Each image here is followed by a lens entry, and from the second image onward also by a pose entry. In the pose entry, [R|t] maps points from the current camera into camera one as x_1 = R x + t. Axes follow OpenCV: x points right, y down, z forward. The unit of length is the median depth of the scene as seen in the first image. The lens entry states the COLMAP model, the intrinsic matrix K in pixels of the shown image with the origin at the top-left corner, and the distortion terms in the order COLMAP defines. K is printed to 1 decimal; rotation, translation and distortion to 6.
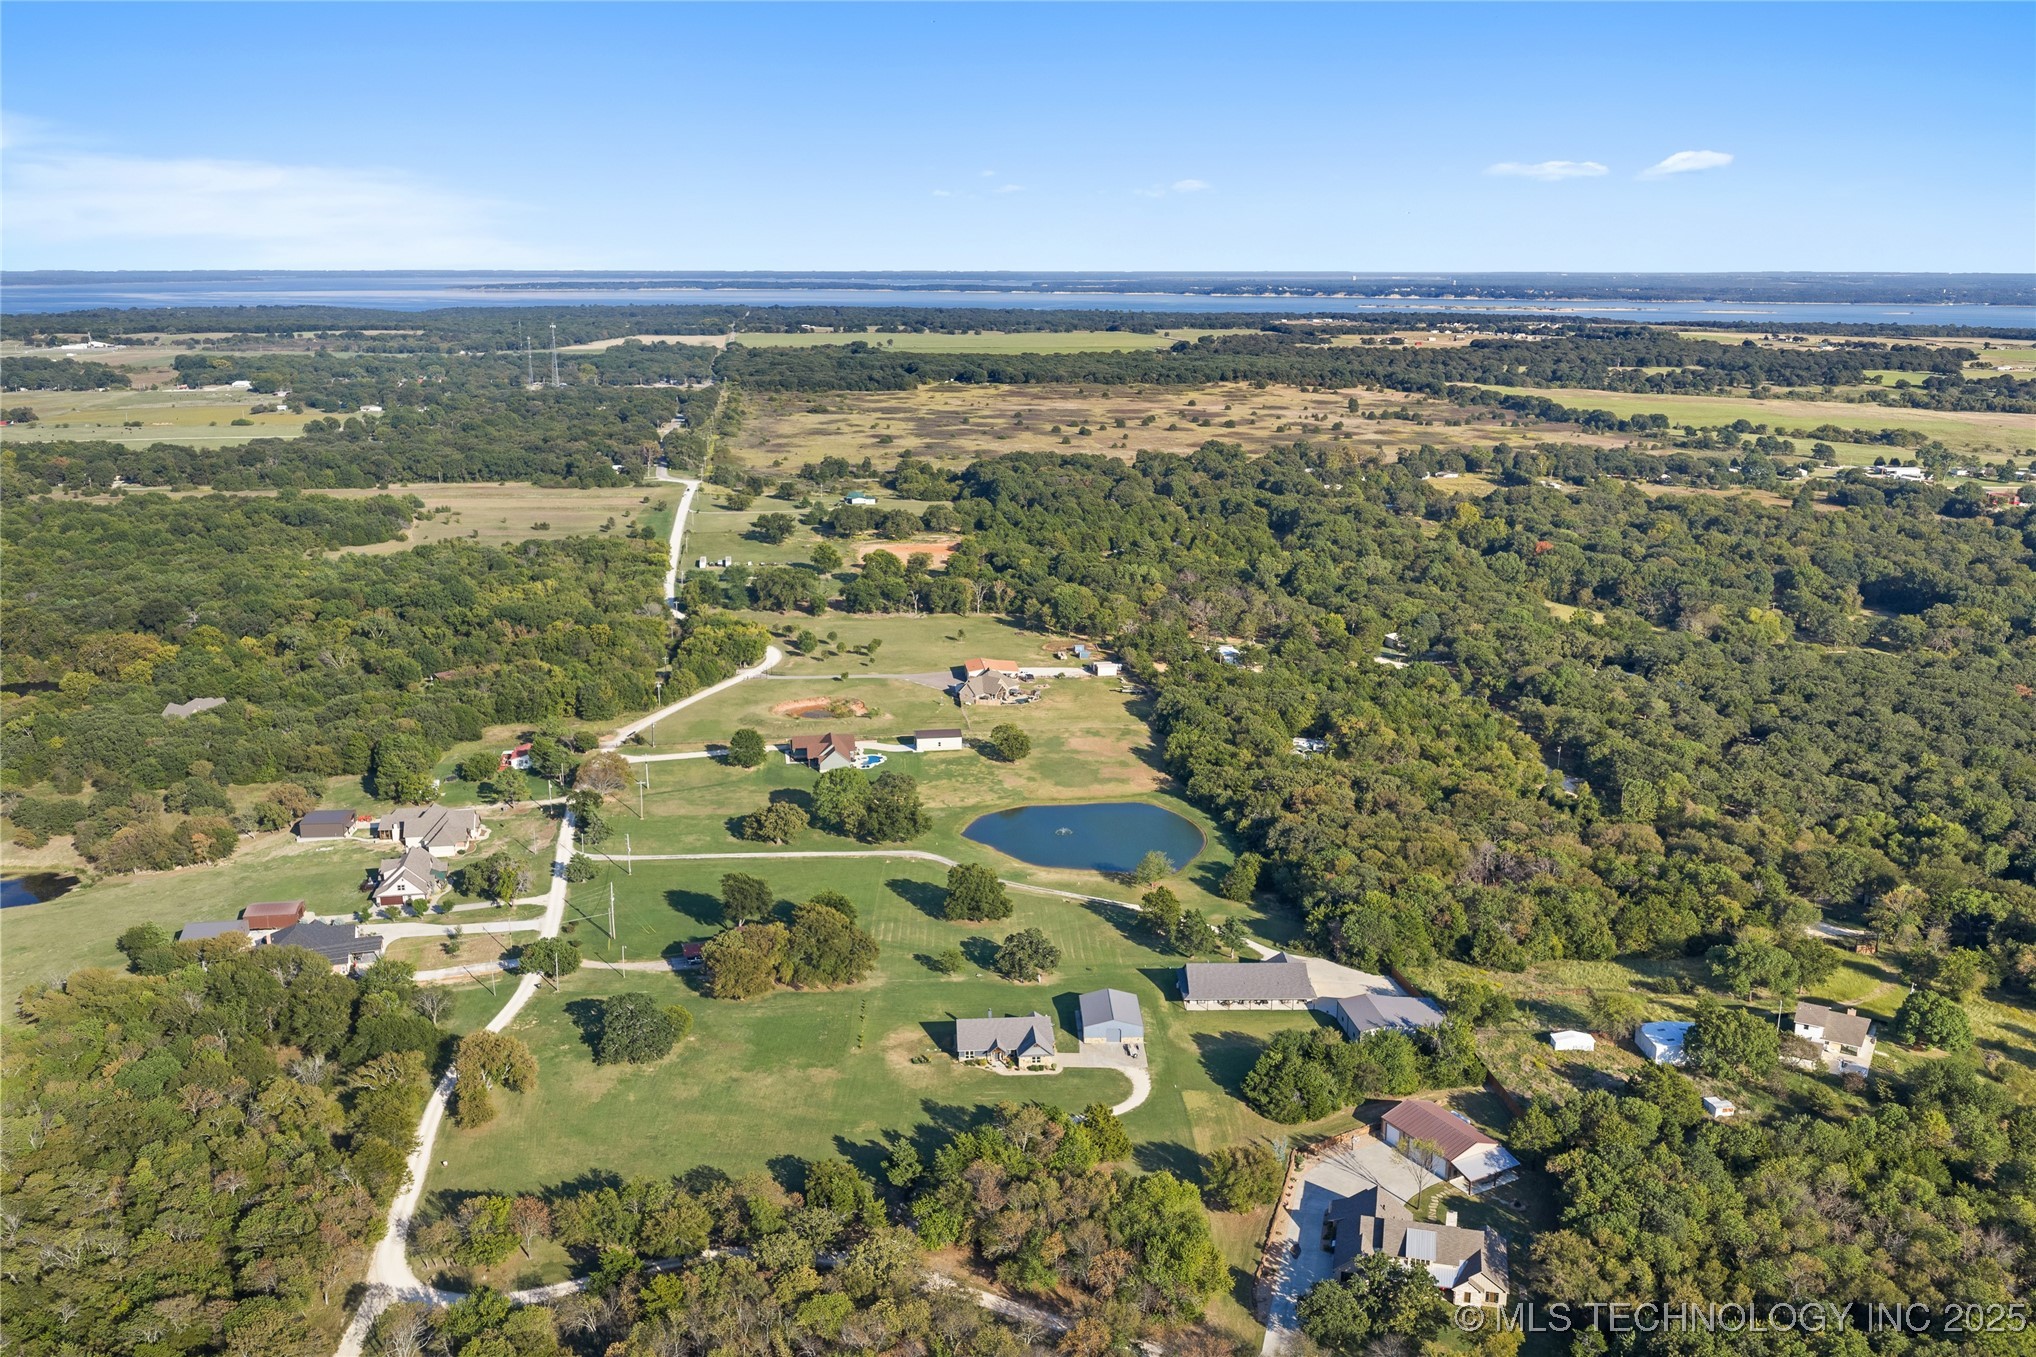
lens RADIAL K [[1680.8, 0, 1018.0], [0, 1680.8, 678.5], [0, 0, 1]] dist [0.089690, 0.000069]
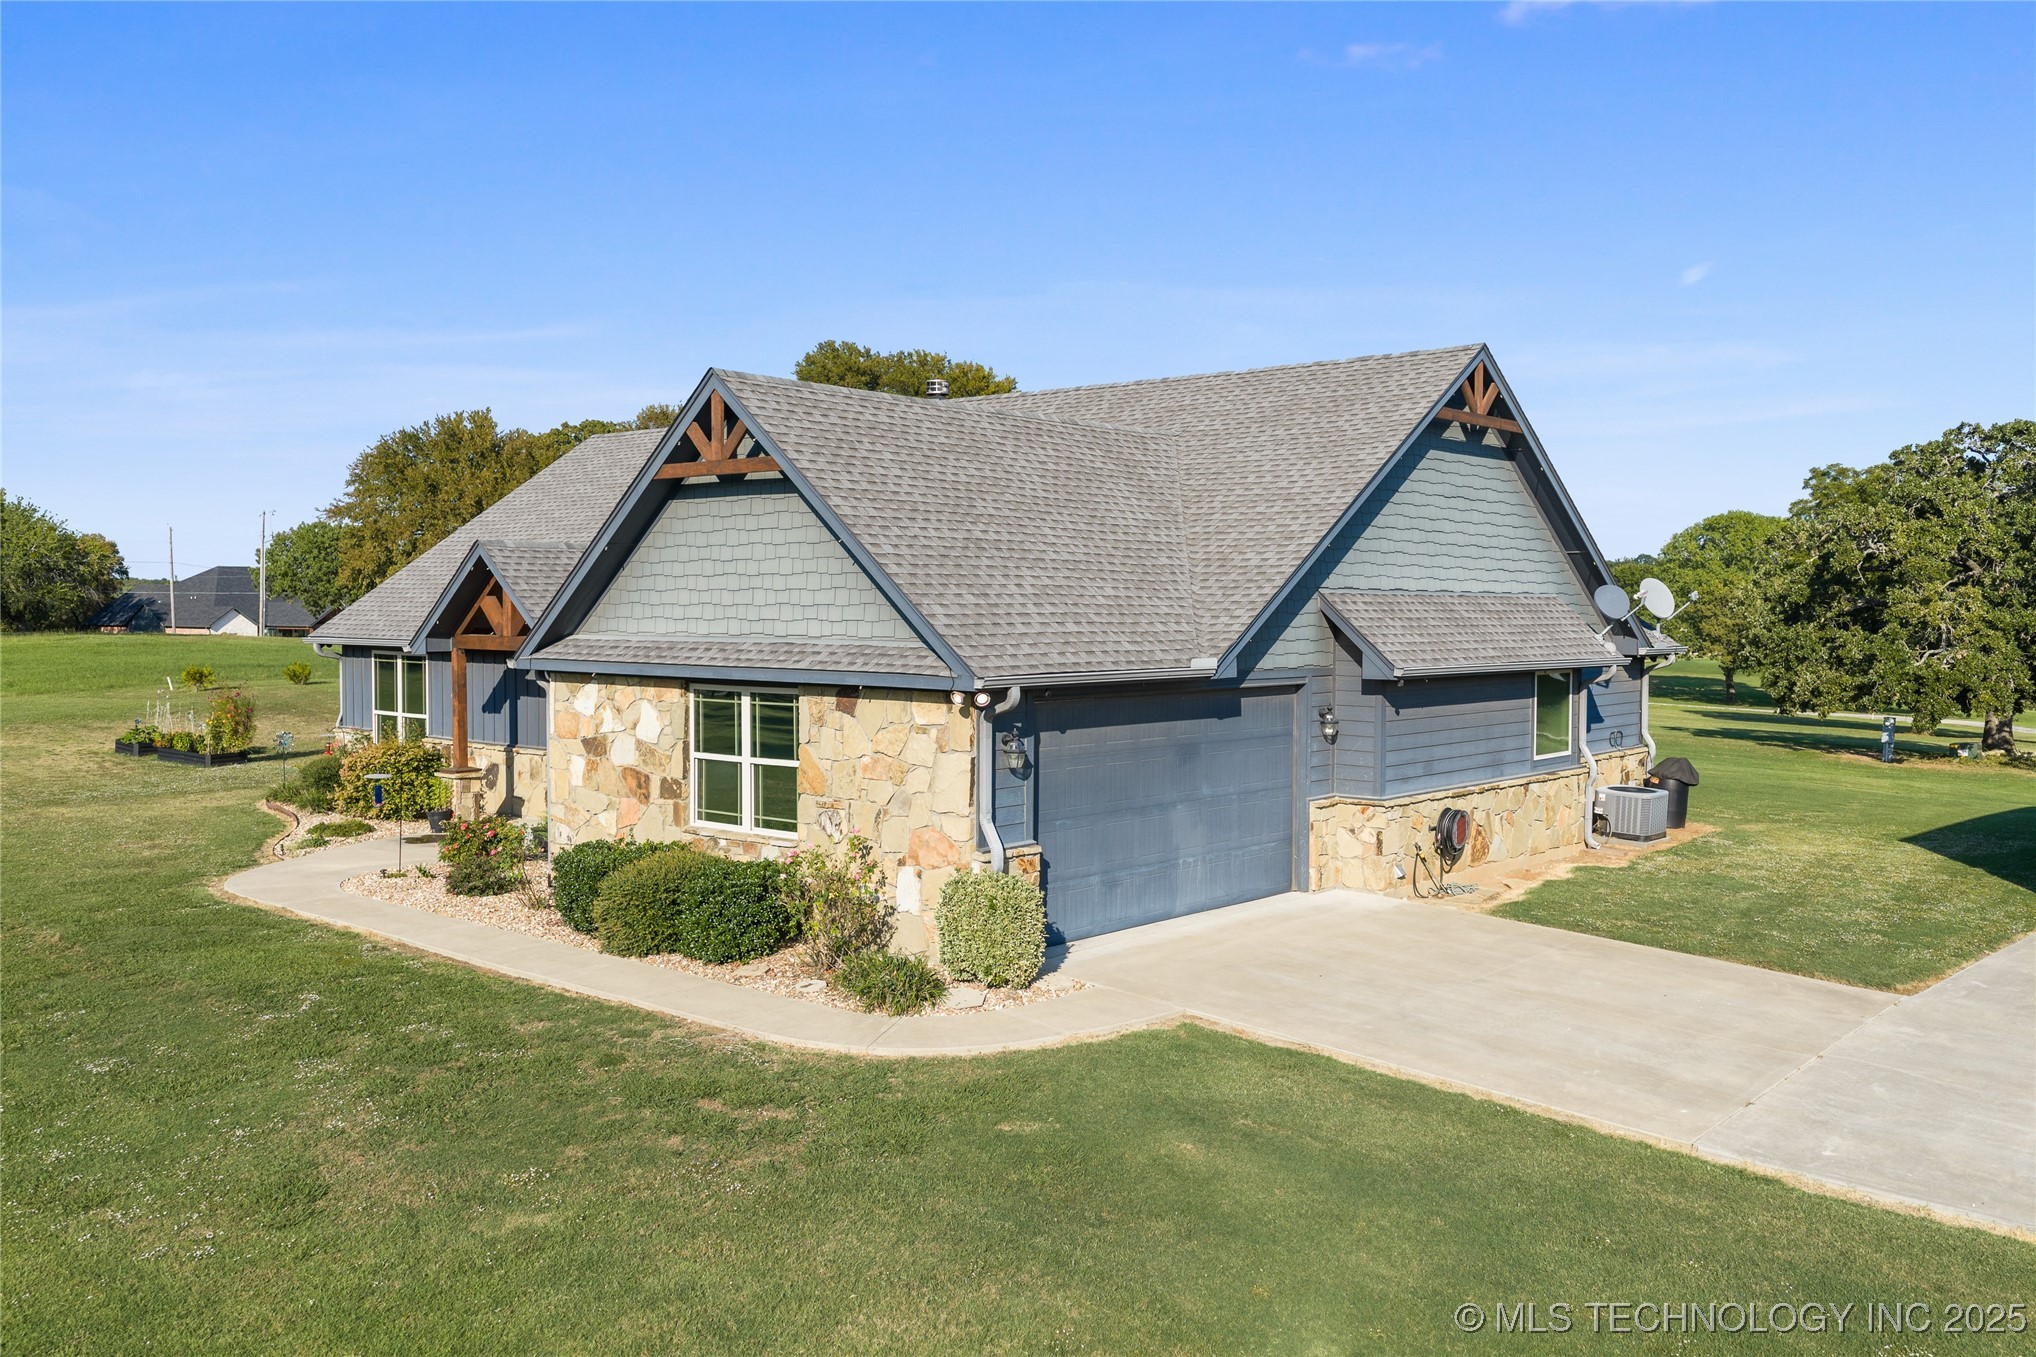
lens RADIAL K [[1694.0, 0, 1023.4], [0, 1694.0, 668.1], [0, 0, 1]] dist [0.007665, -0.002486]
pose [[0.713870, 0.030528, -0.699612, 0.051293], [-0.173293, 0.975678, -0.134250, 0.222760], [0.678498, 0.217075, 0.701797, 0.944491]]
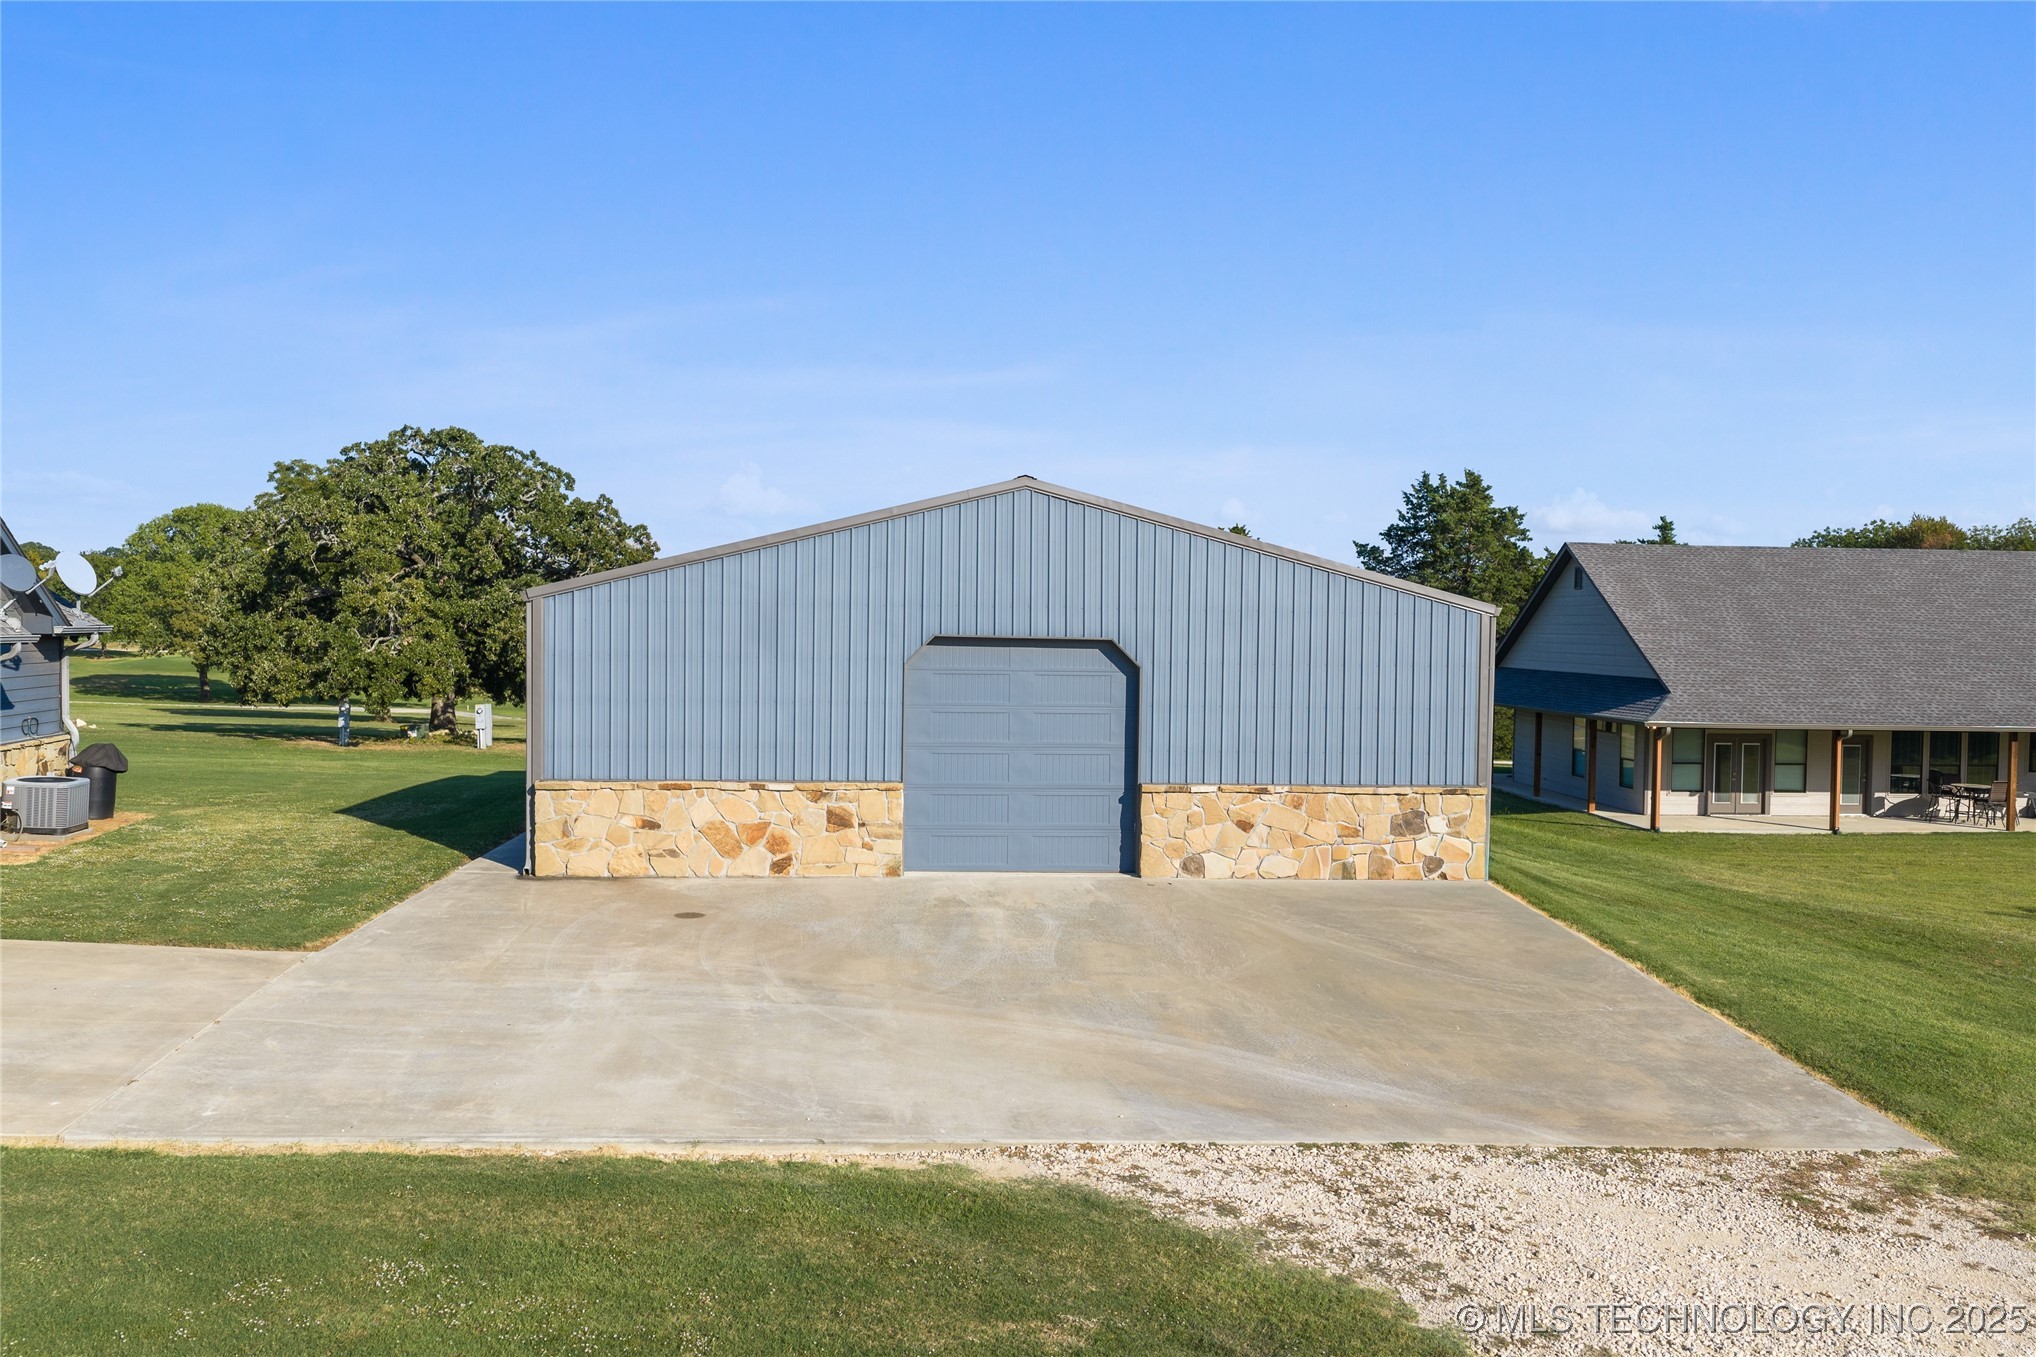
lens RADIAL K [[1694.0, 0, 1023.4], [0, 1694.0, 668.1], [0, 0, 1]] dist [0.007665, -0.002486]
pose [[0.998043, 0.011420, 0.061486, 0.053094], [0.001870, 0.977294, -0.211877, 0.223390], [-0.062509, 0.211578, 0.975360, 0.945818]]
